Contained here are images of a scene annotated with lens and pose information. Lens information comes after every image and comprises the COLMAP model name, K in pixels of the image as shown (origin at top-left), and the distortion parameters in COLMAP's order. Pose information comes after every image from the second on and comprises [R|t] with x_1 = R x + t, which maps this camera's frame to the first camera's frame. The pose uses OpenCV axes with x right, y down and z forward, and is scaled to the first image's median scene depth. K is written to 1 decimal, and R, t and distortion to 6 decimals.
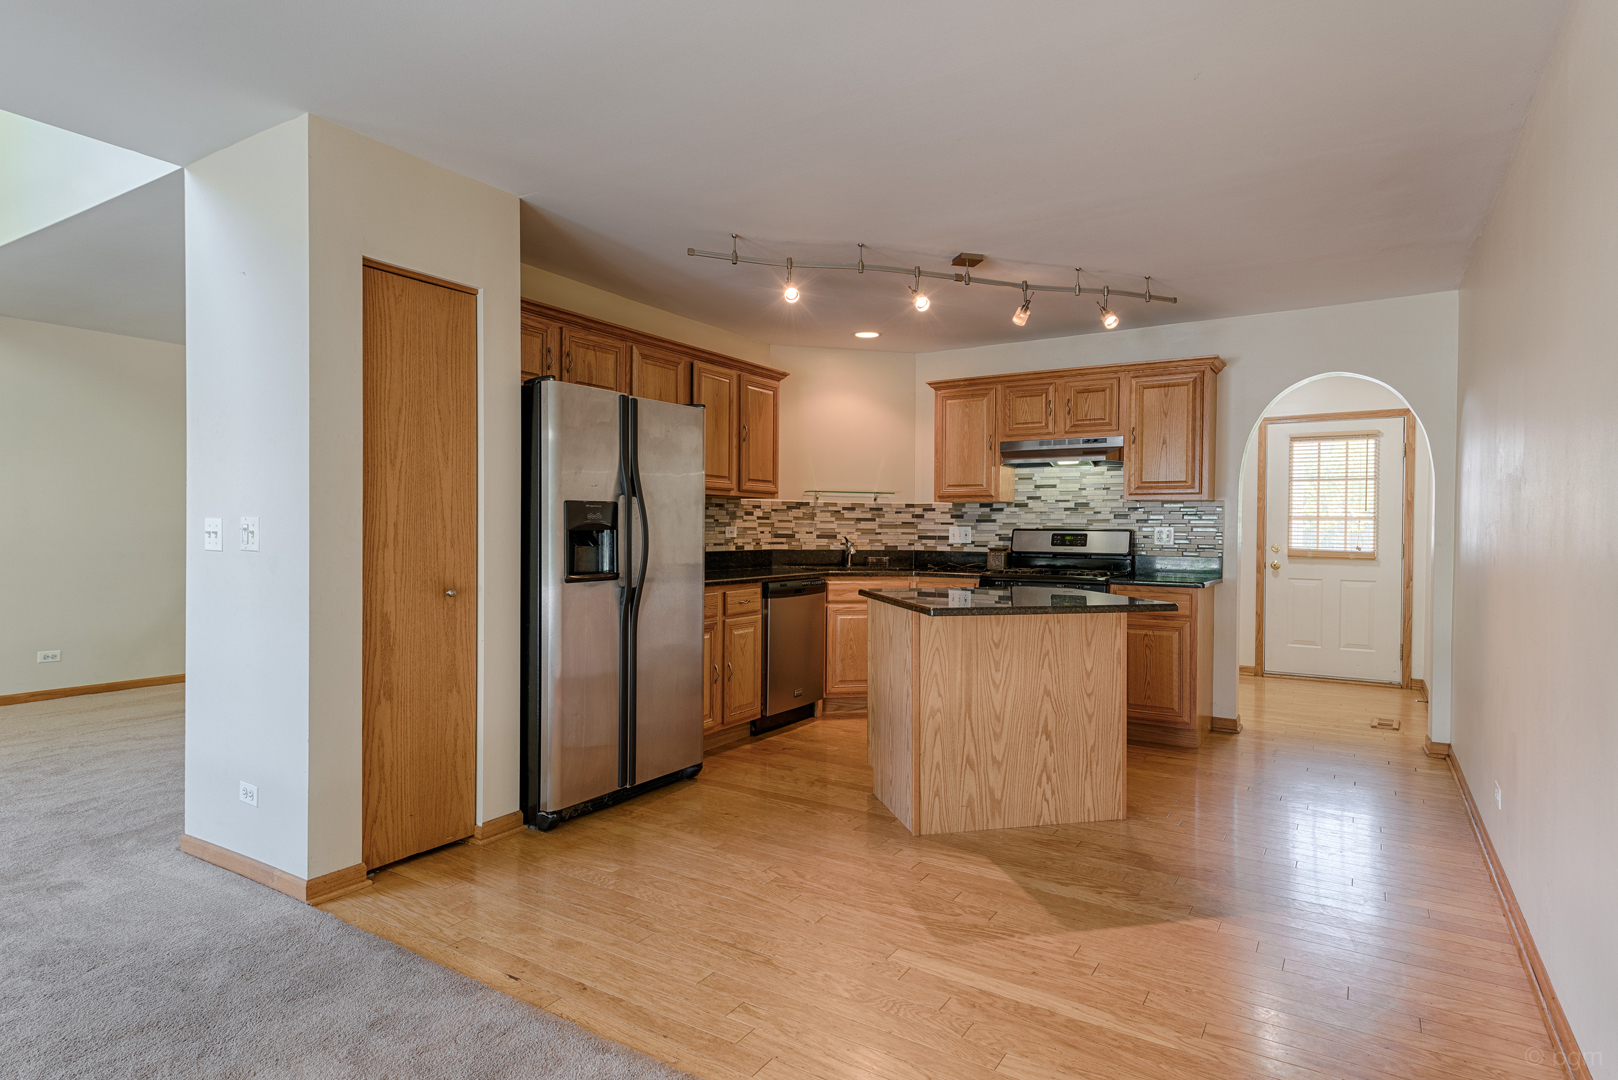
lens RADIAL K [[890.5, 0, 817.3], [0, 890.5, 539.5], [0, 0, 1]] dist [0.028207, -0.008083]
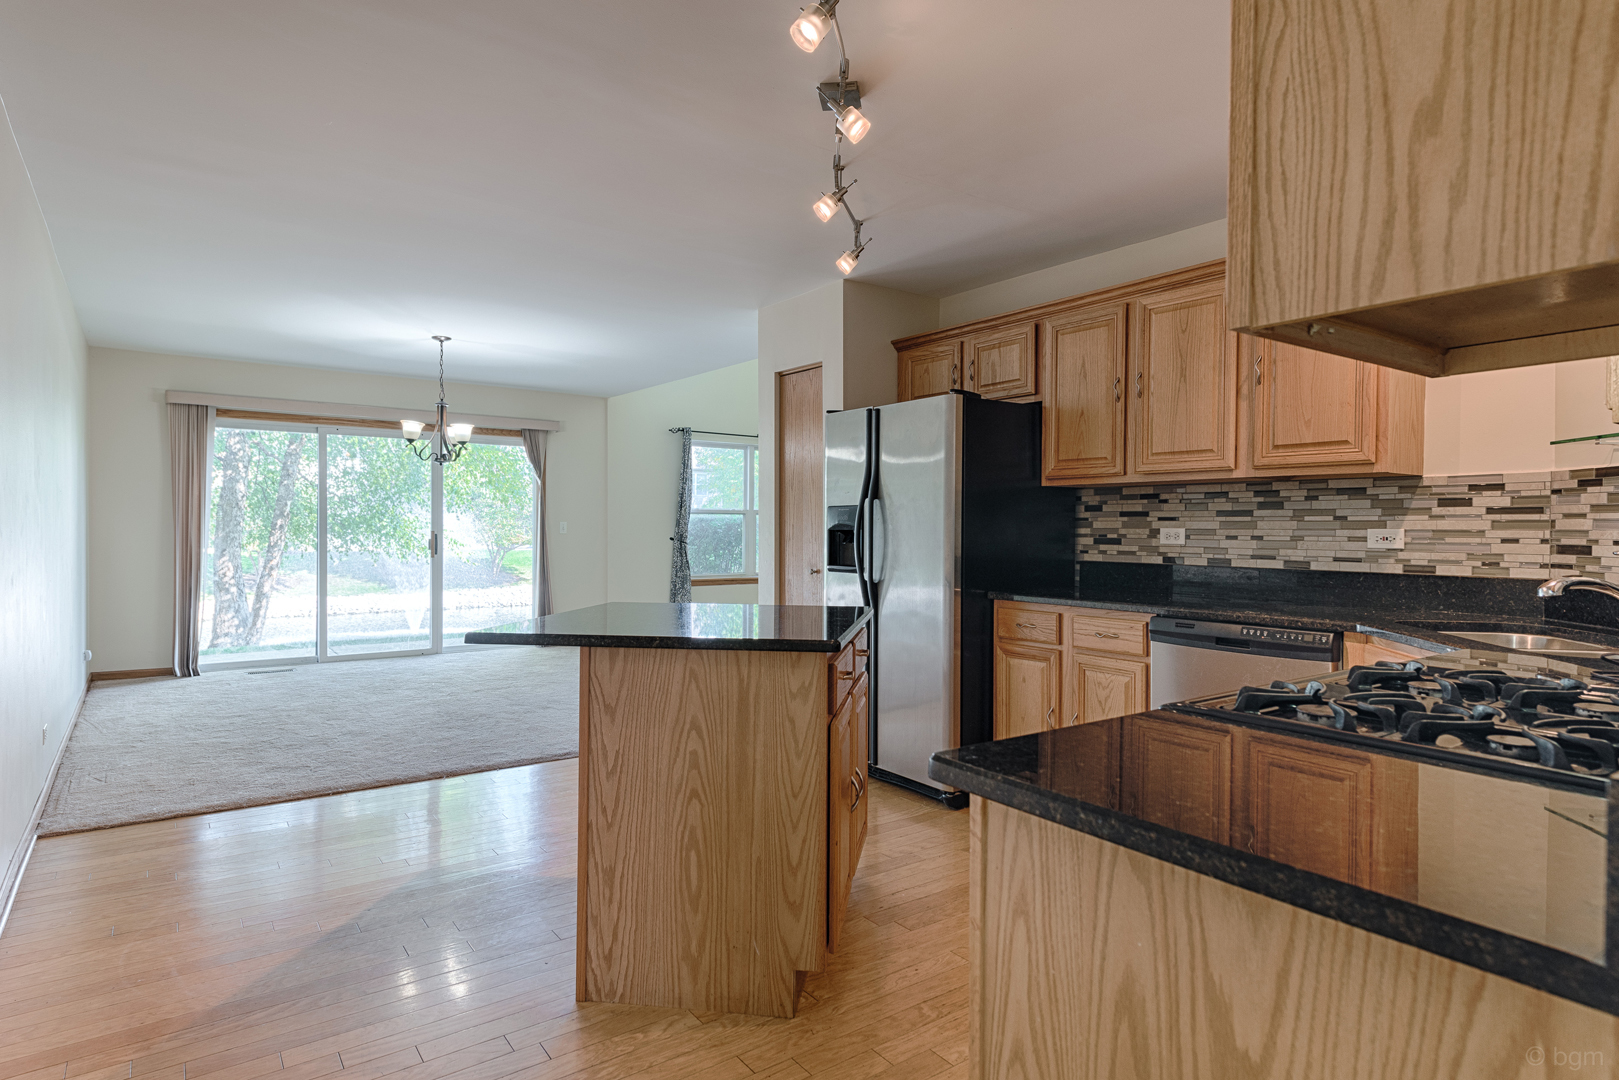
lens RADIAL K [[891.0, 0, 810.0], [0, 891.0, 535.3], [0, 0, 1]] dist [0.028207, -0.008083]
pose [[-0.380983, 0.002175, -0.924579, 0.551150], [-0.018564, 0.999778, 0.010001, -0.009380], [0.924396, 0.020974, -0.380858, 0.893195]]
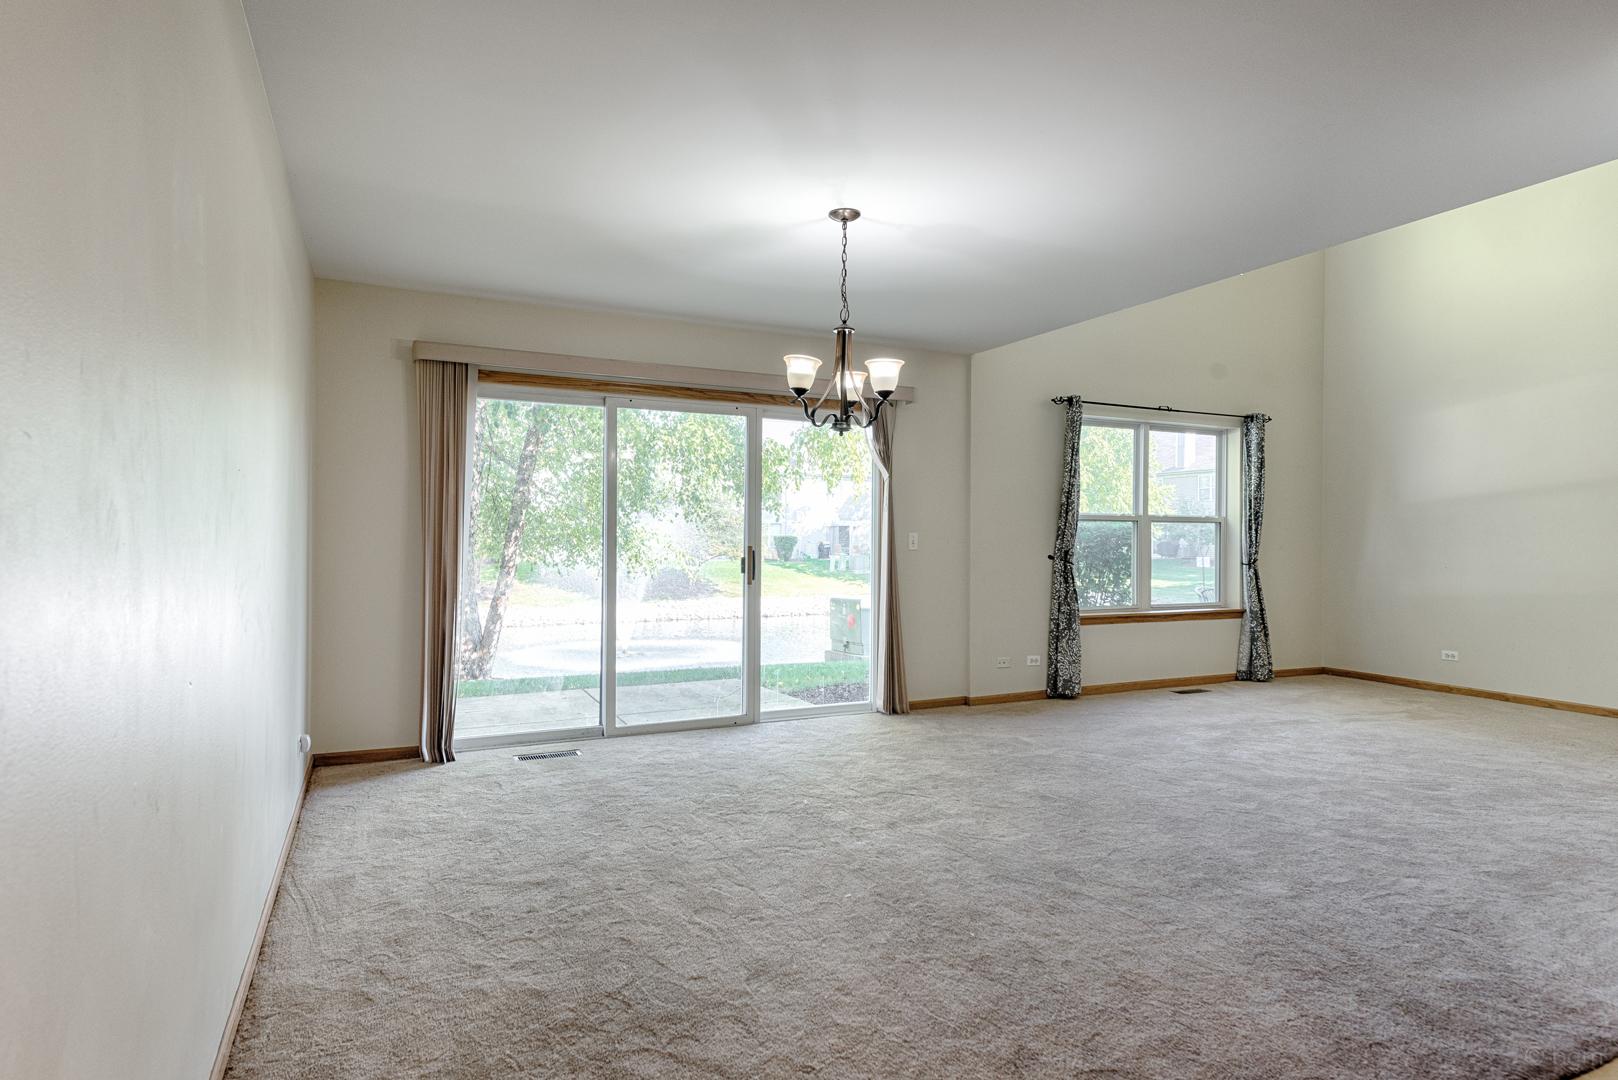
lens RADIAL K [[890.5, 0, 809.6], [0, 890.5, 535.9], [0, 0, 1]] dist [0.028207, -0.008083]
pose [[-0.544546, -0.007826, -0.838694, 0.516881], [-0.017946, 0.999836, 0.002323, -0.008988], [0.838539, 0.016316, -0.544597, 0.835133]]
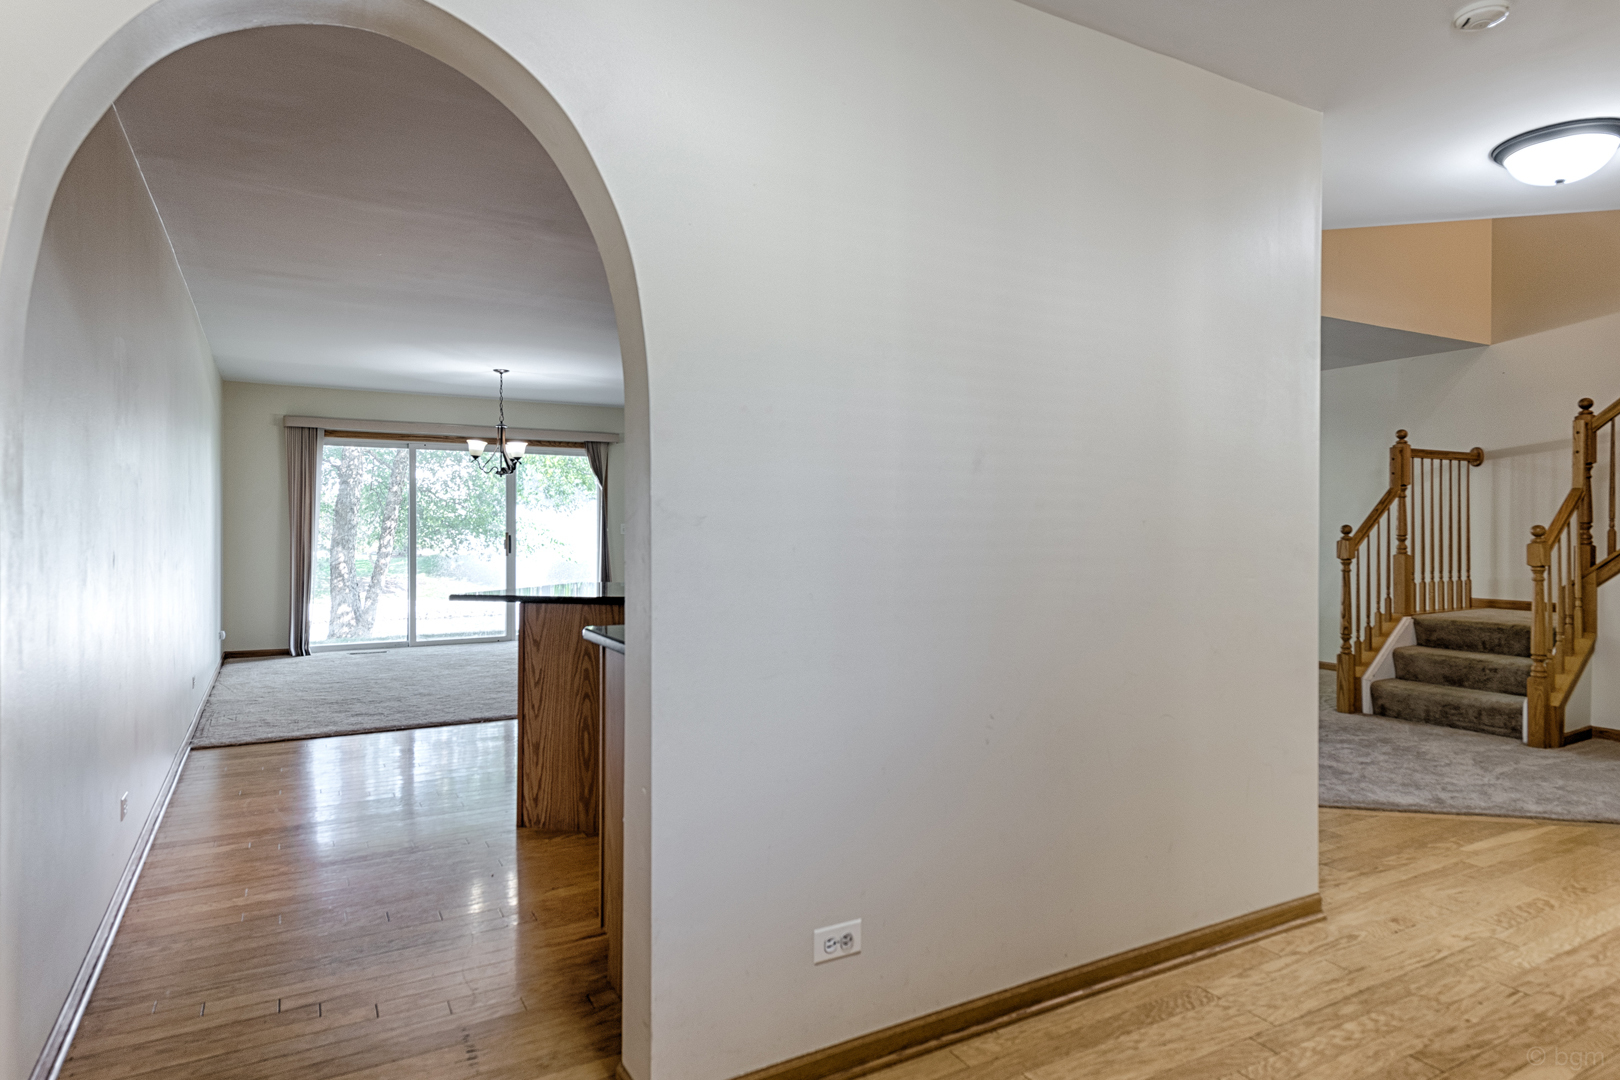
lens RADIAL K [[891.6, 0, 831.8], [0, 891.6, 528.1], [0, 0, 1]] dist [0.028207, -0.008083]
pose [[-0.451815, -0.004015, -0.892103, 0.562312], [-0.013614, 0.999904, 0.002394, -0.009545], [0.892008, 0.013227, -0.451826, 0.912793]]
